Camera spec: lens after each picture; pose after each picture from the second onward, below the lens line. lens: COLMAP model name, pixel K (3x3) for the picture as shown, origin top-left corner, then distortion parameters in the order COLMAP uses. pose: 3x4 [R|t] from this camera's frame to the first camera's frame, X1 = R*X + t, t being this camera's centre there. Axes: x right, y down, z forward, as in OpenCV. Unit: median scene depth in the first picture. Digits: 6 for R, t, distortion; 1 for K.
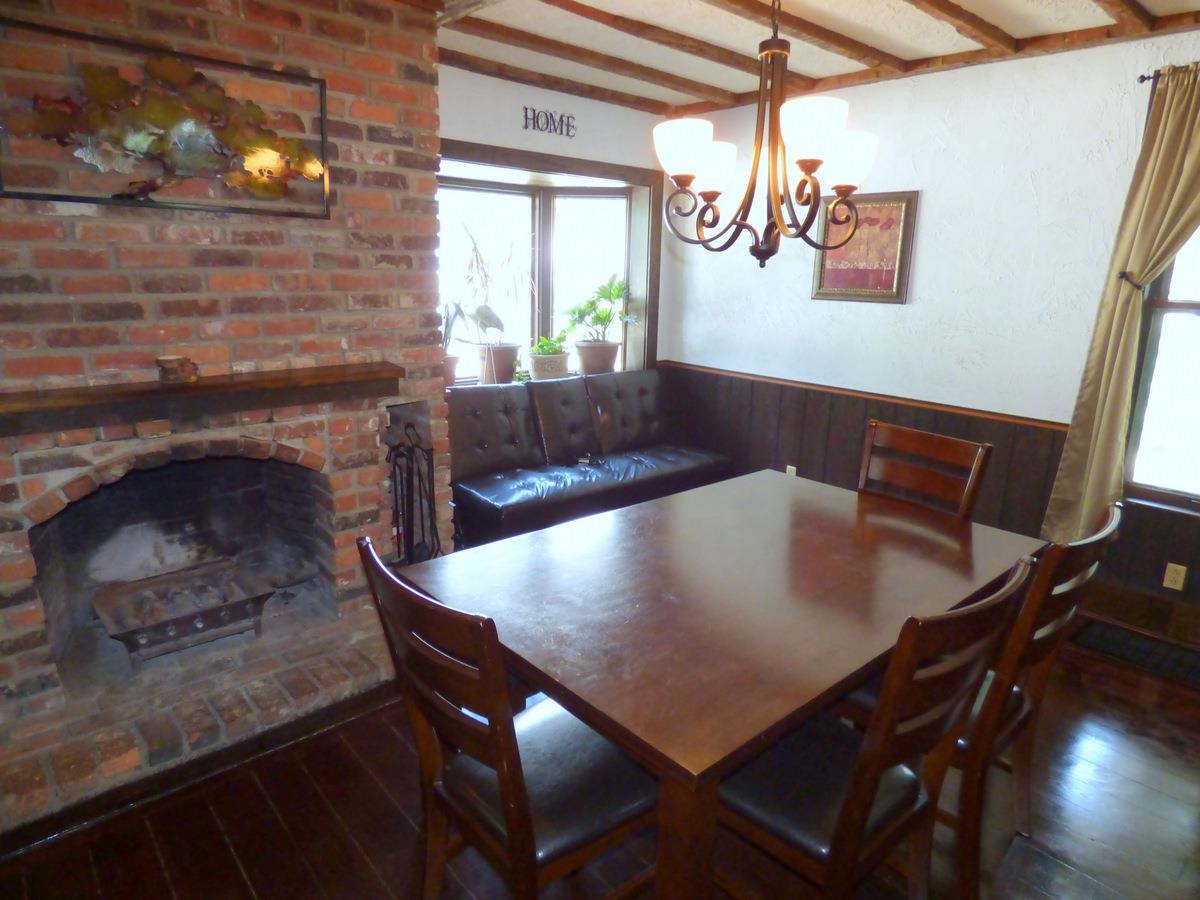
lens RADIAL K [[734.9, 0, 605.4], [0, 734.9, 442.4], [0, 0, 1]] dist [0.002522, 0.001177]
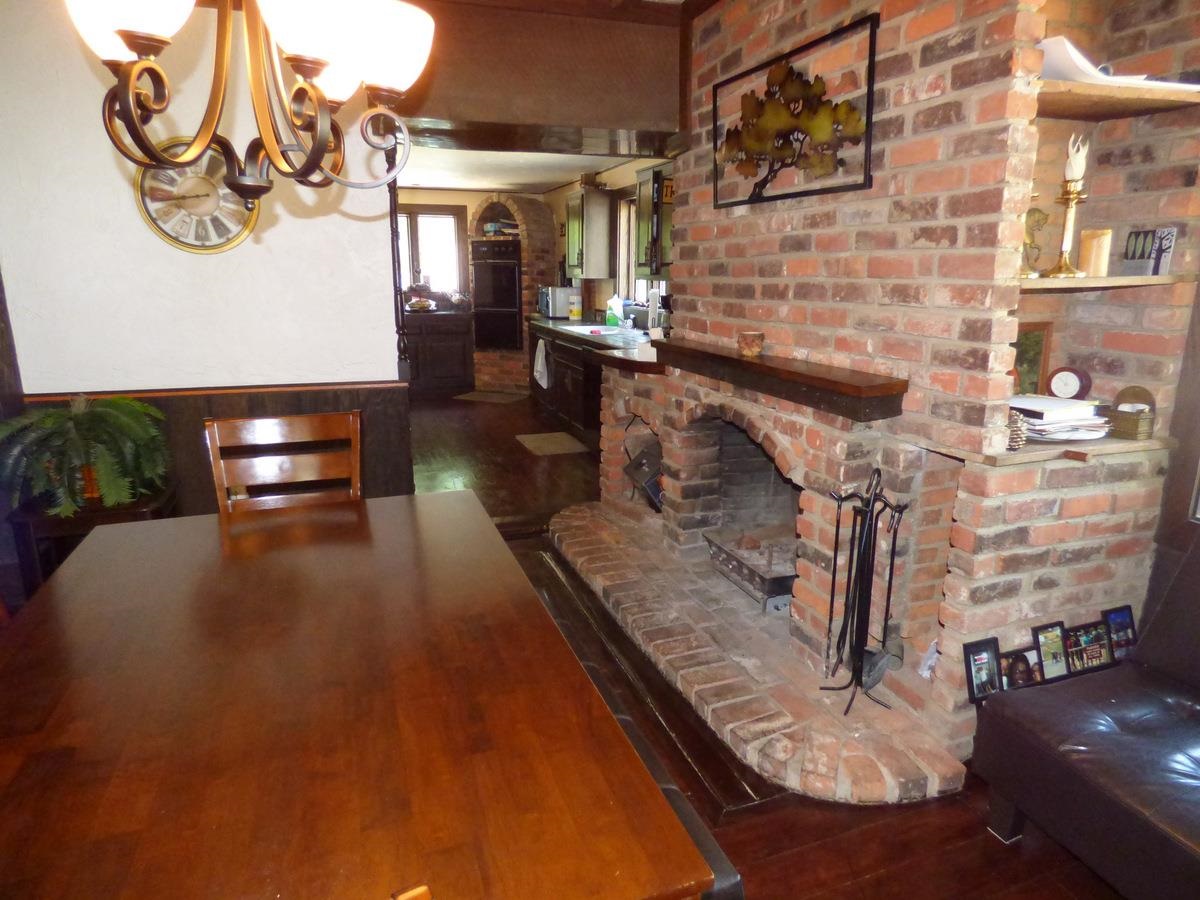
lens RADIAL K [[726.0, 0, 599.6], [0, 726.0, 456.2], [0, 0, 1]] dist [-0.043126, -0.001288]
pose [[-0.382496, 0.207622, -0.900328, 0.502151], [-0.226942, 0.923465, 0.309371, -0.210602], [0.895653, 0.322655, -0.306103, 1.078401]]
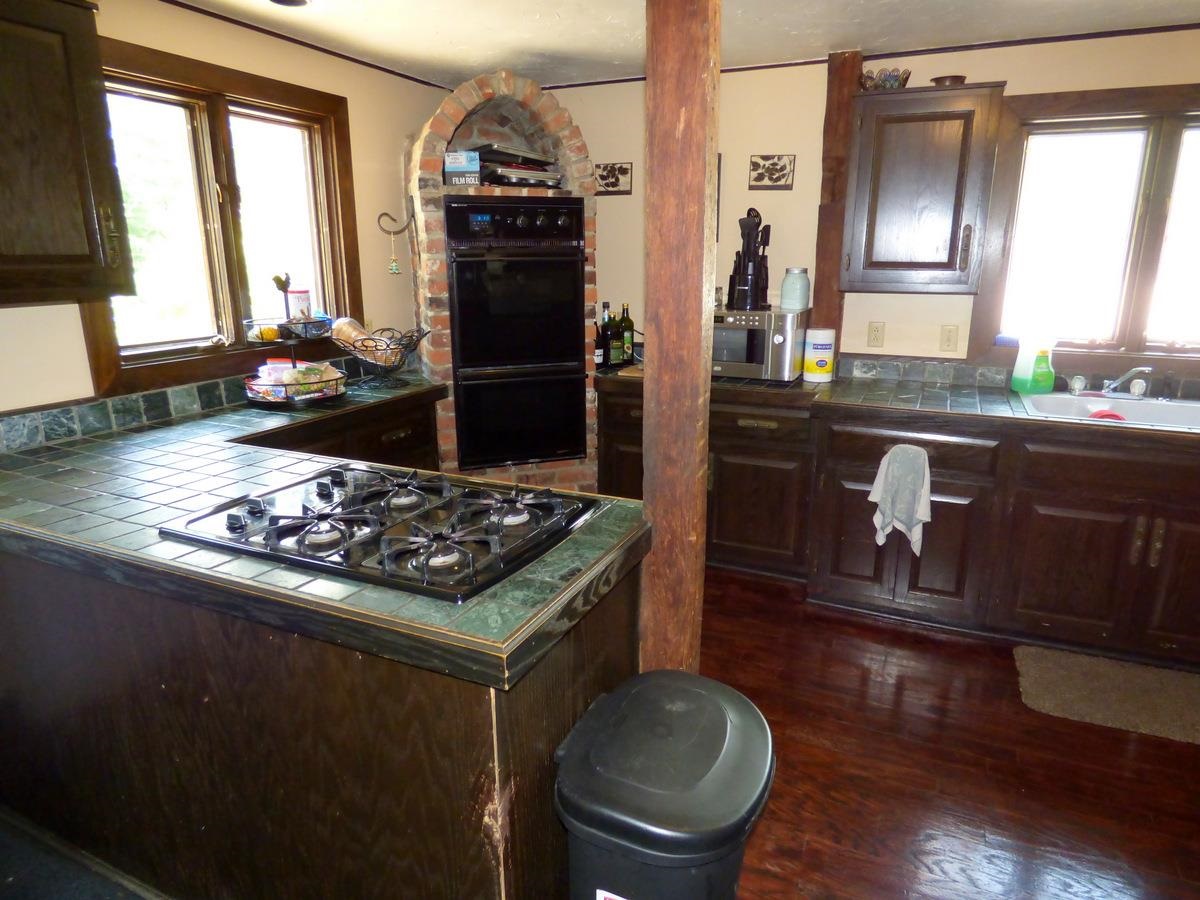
lens RADIAL K [[726.0, 0, 599.6], [0, 726.0, 456.2], [0, 0, 1]] dist [-0.043126, -0.001288]
pose [[0.406329, 0.225306, -0.885513, -0.960352], [-0.201864, 0.967311, 0.153491, 0.169150], [0.891150, 0.116386, 0.438528, -0.763505]]
